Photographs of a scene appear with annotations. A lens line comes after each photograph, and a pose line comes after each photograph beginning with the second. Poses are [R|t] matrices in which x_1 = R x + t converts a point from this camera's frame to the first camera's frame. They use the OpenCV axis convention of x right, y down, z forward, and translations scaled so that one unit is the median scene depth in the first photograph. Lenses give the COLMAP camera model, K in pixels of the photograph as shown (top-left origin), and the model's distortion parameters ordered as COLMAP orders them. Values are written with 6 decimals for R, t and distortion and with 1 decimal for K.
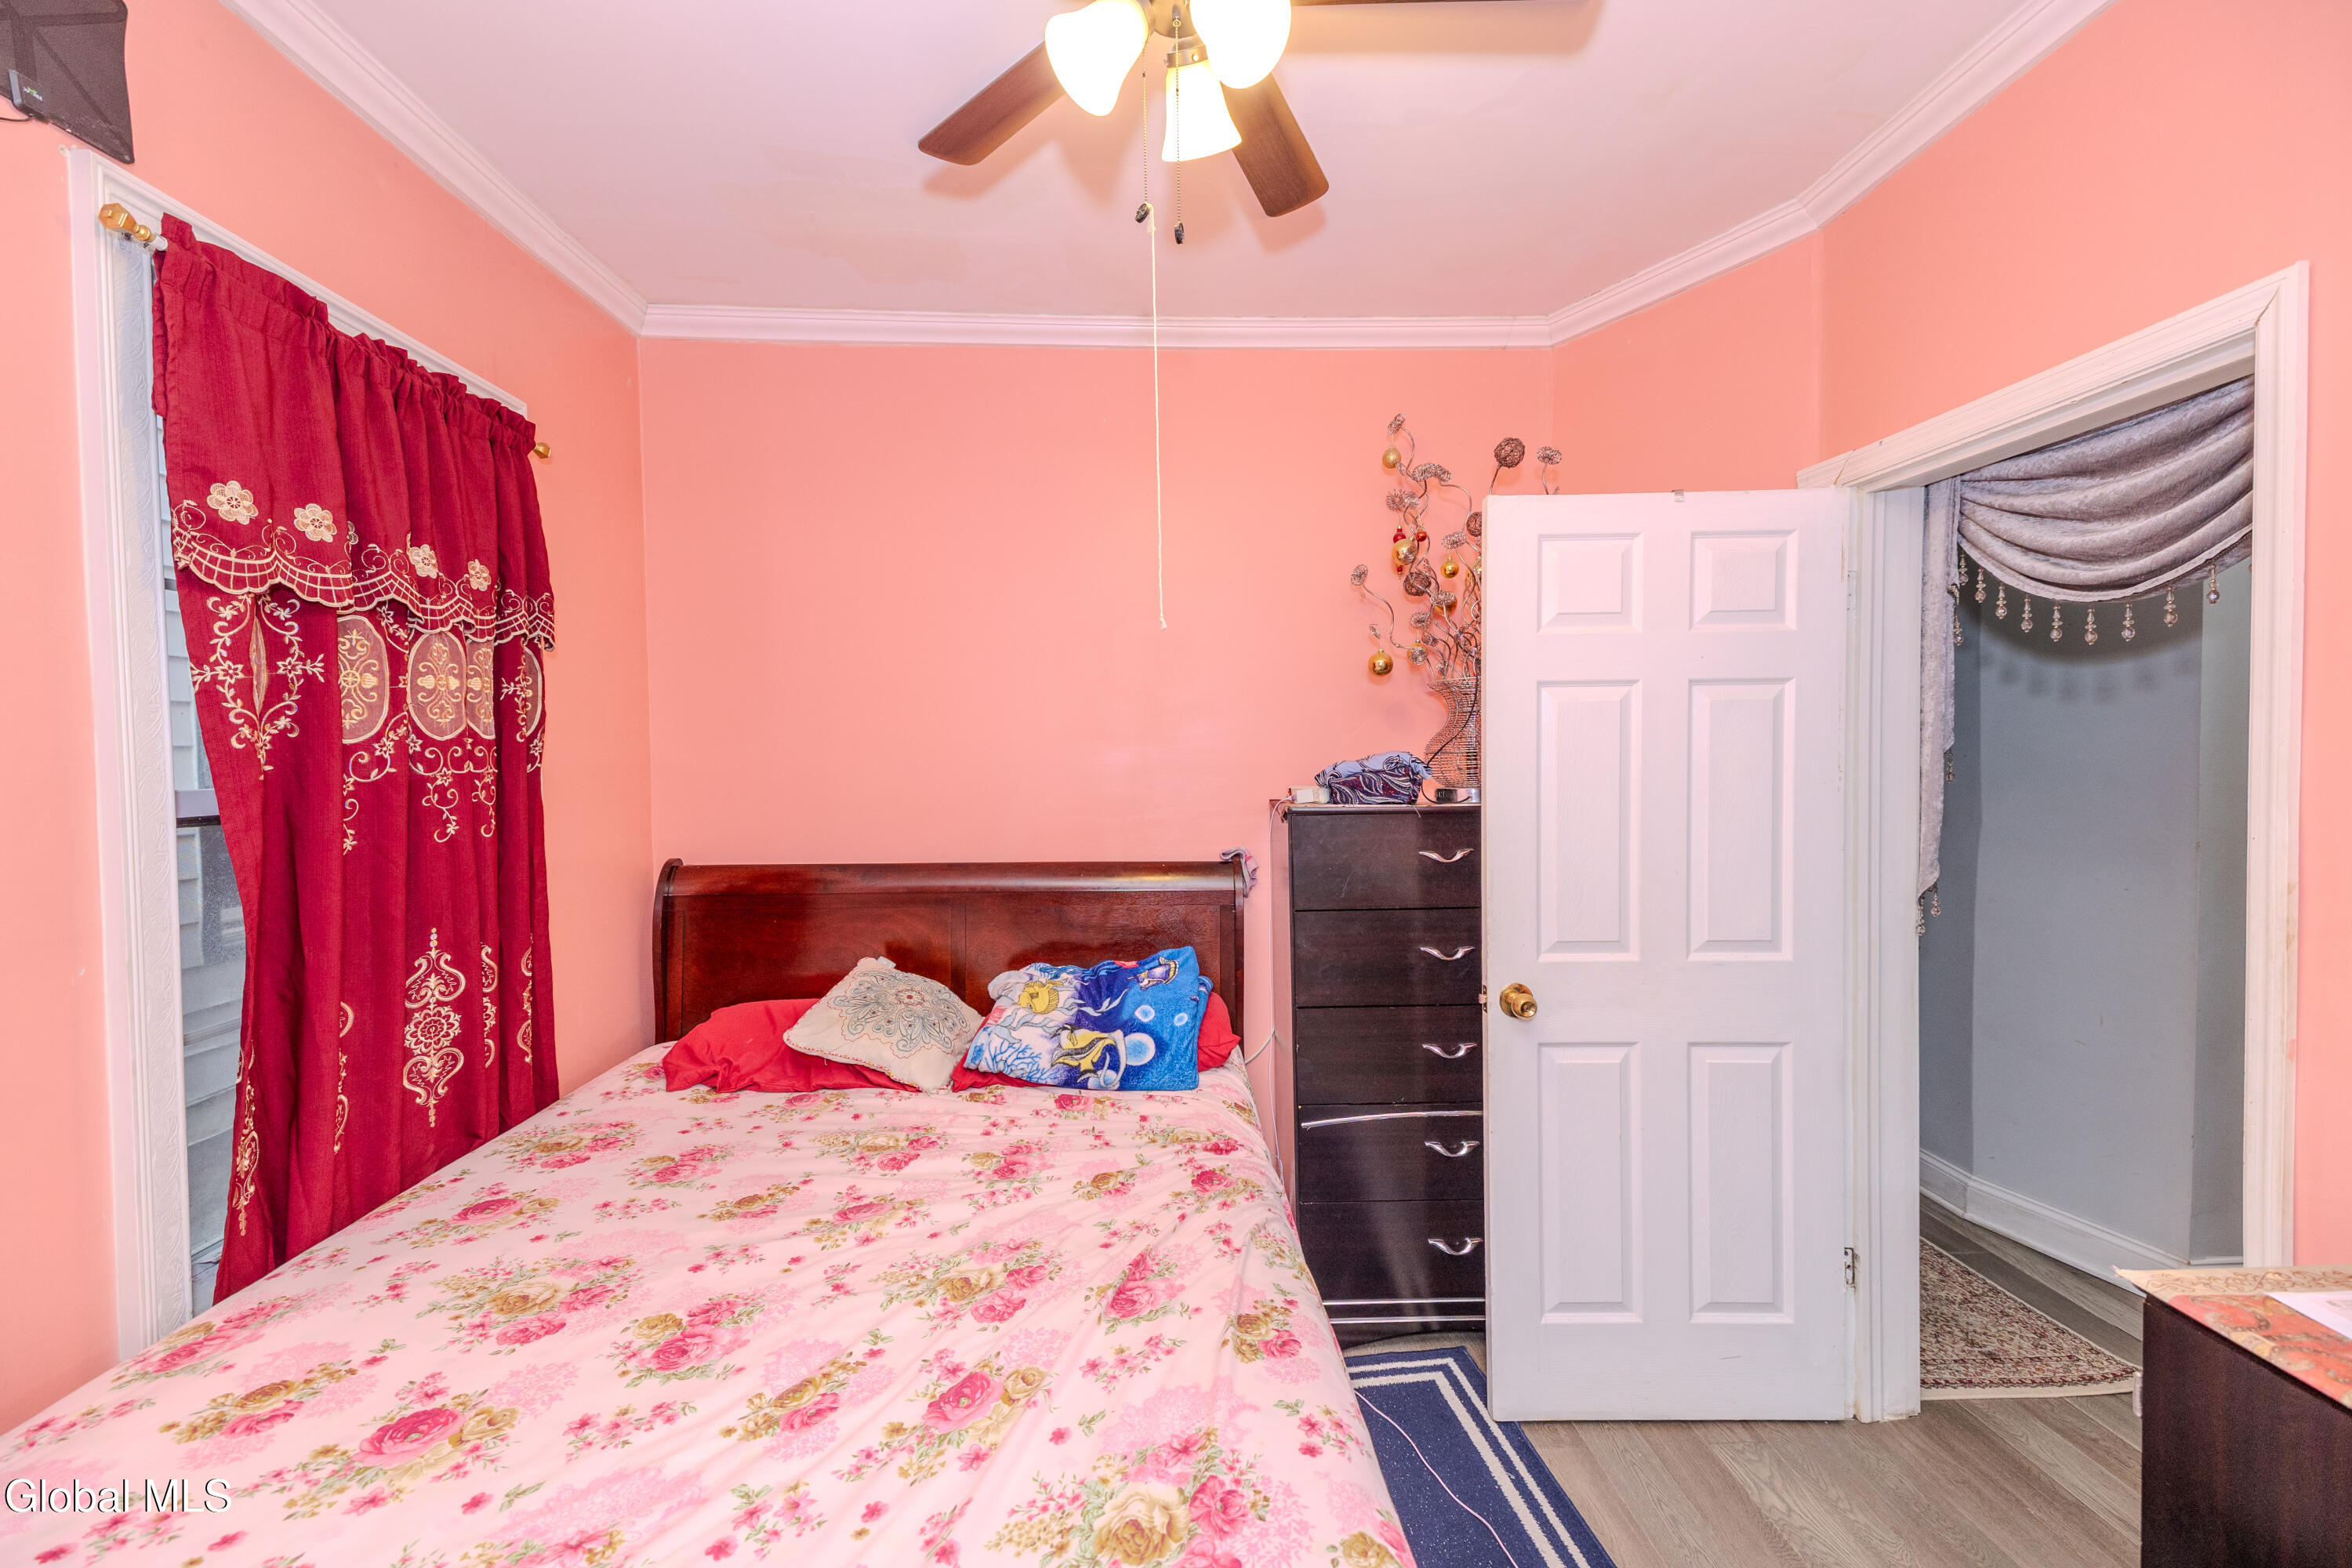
lens RADIAL K [[953.8, 0, 1170.5], [0, 953.8, 778.6], [0, 0, 1]] dist [0.055351, -0.019616]
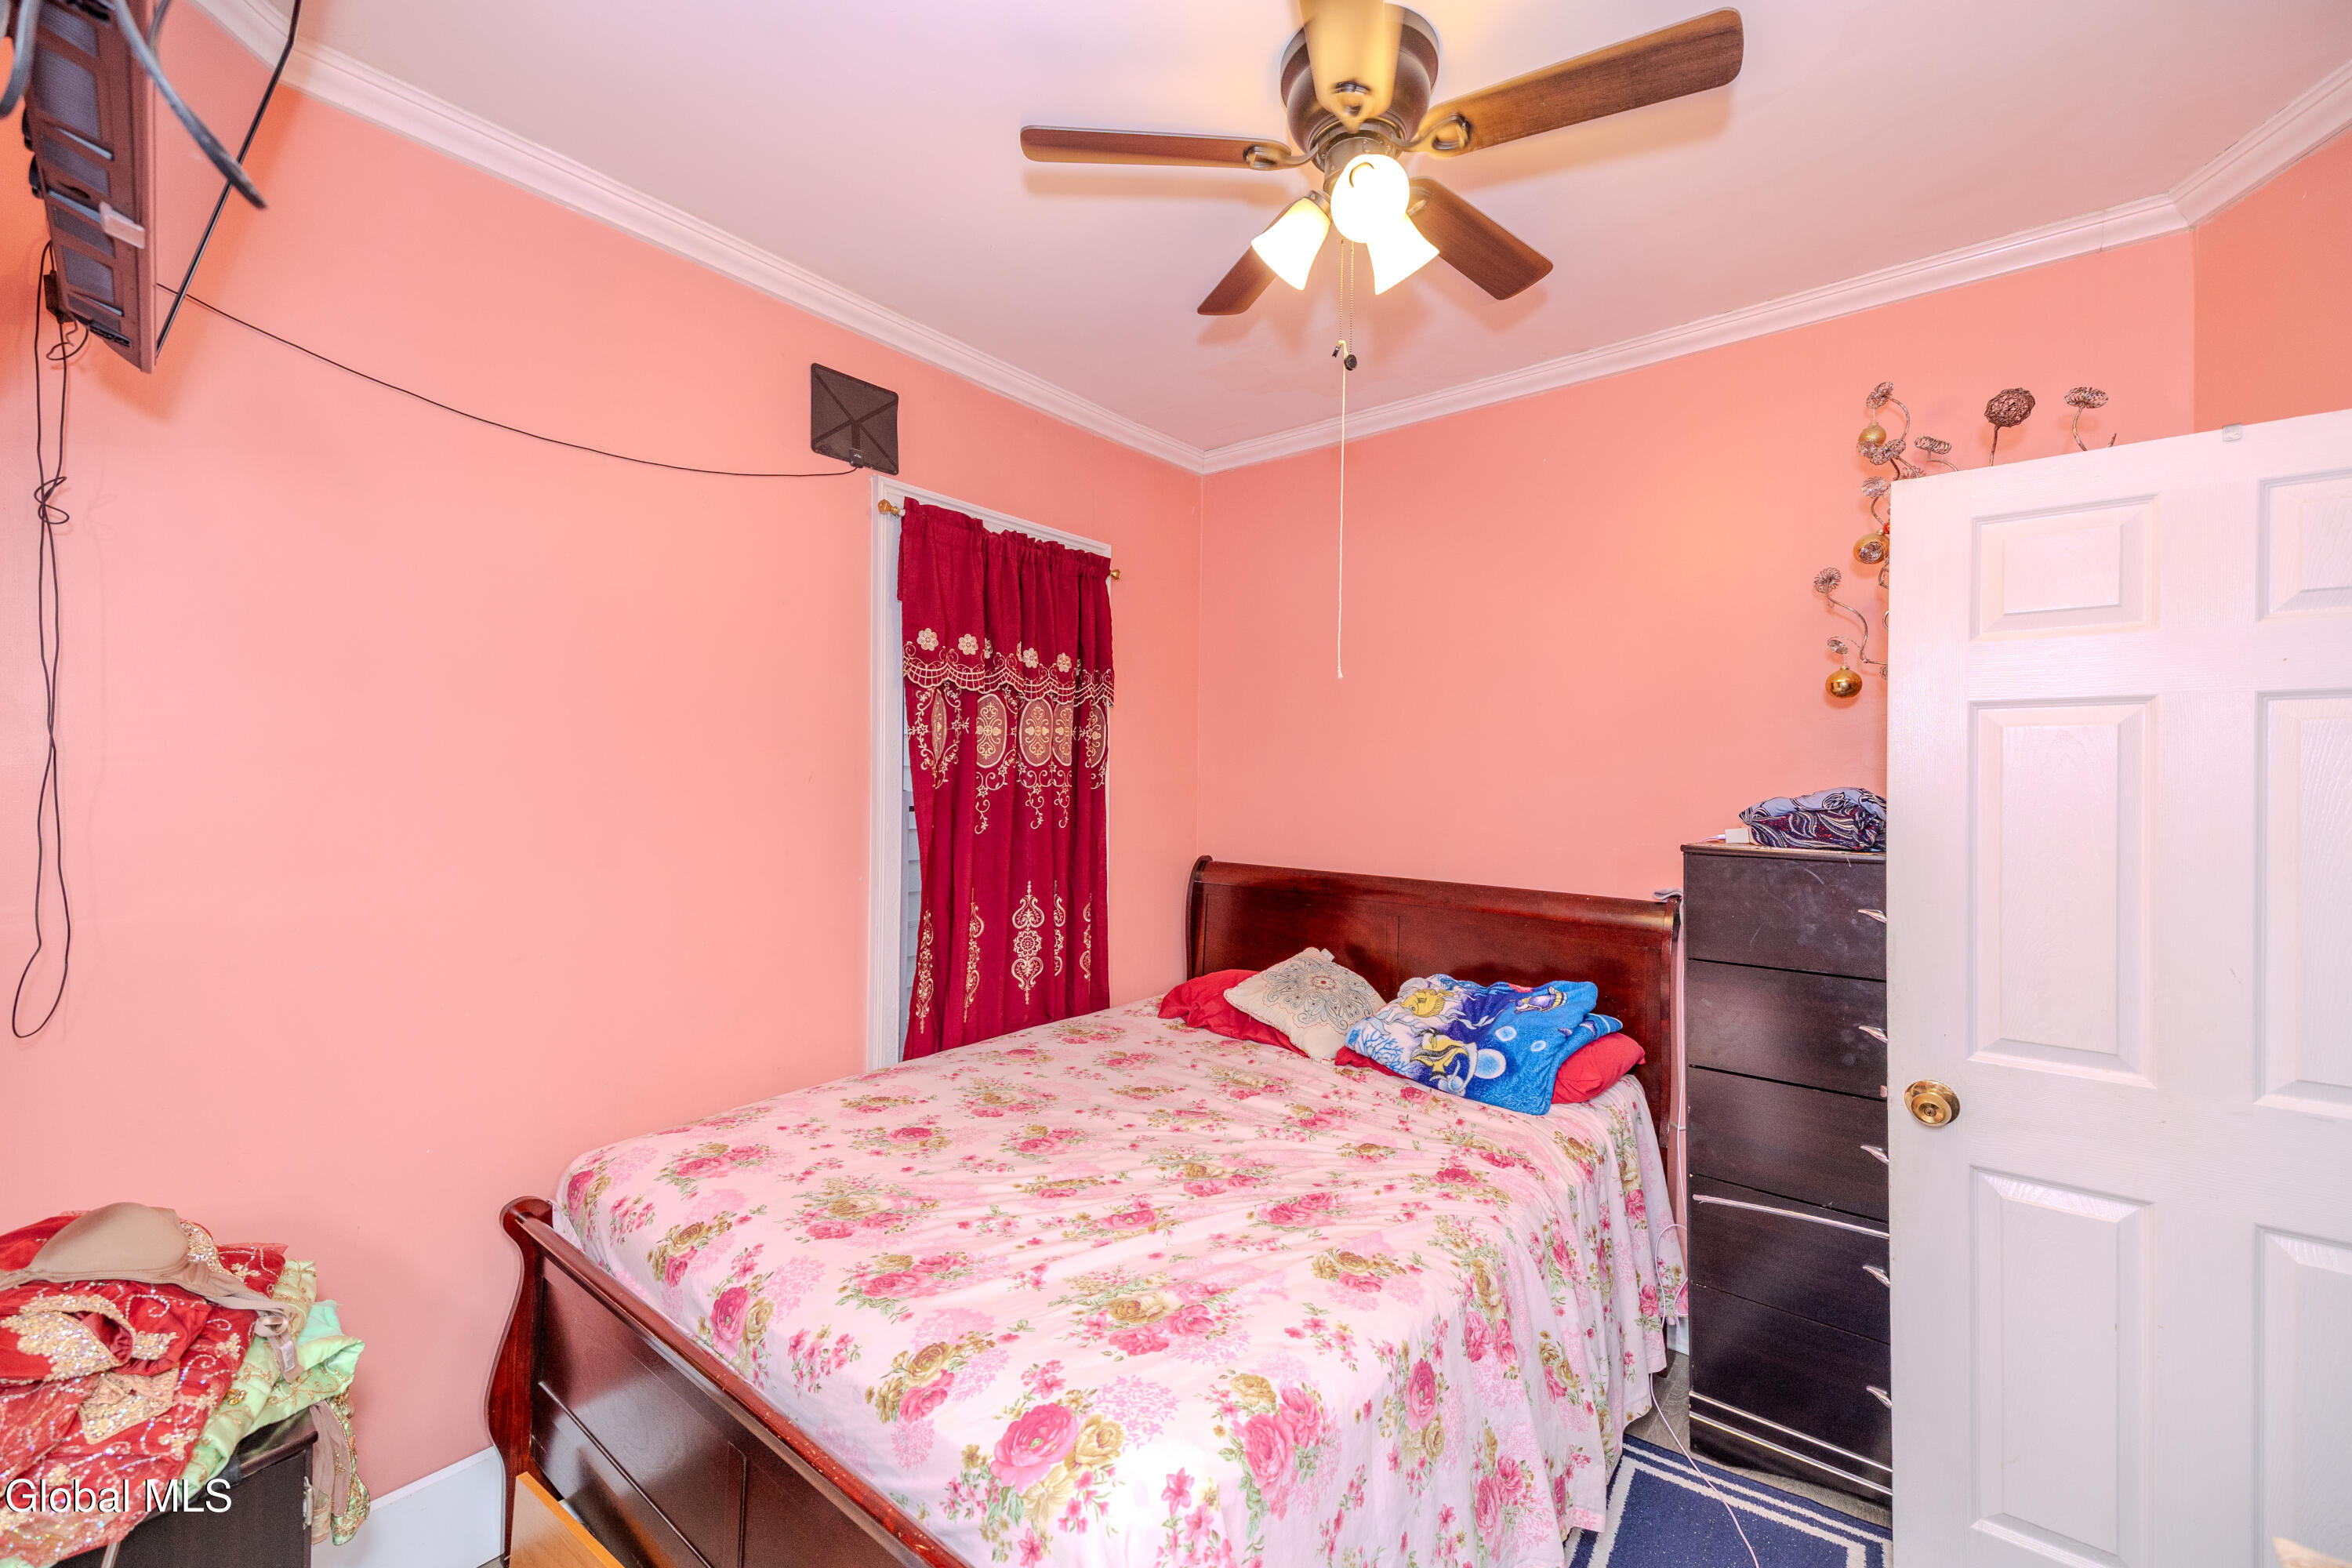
lens RADIAL K [[953.8, 0, 1170.5], [0, 953.8, 778.6], [0, 0, 1]] dist [0.055351, -0.019616]
pose [[0.746779, 0.017163, -0.664851, 0.471523], [-0.036681, 0.999208, -0.015407, -0.002190], [0.664060, 0.035893, 0.746817, -0.038964]]
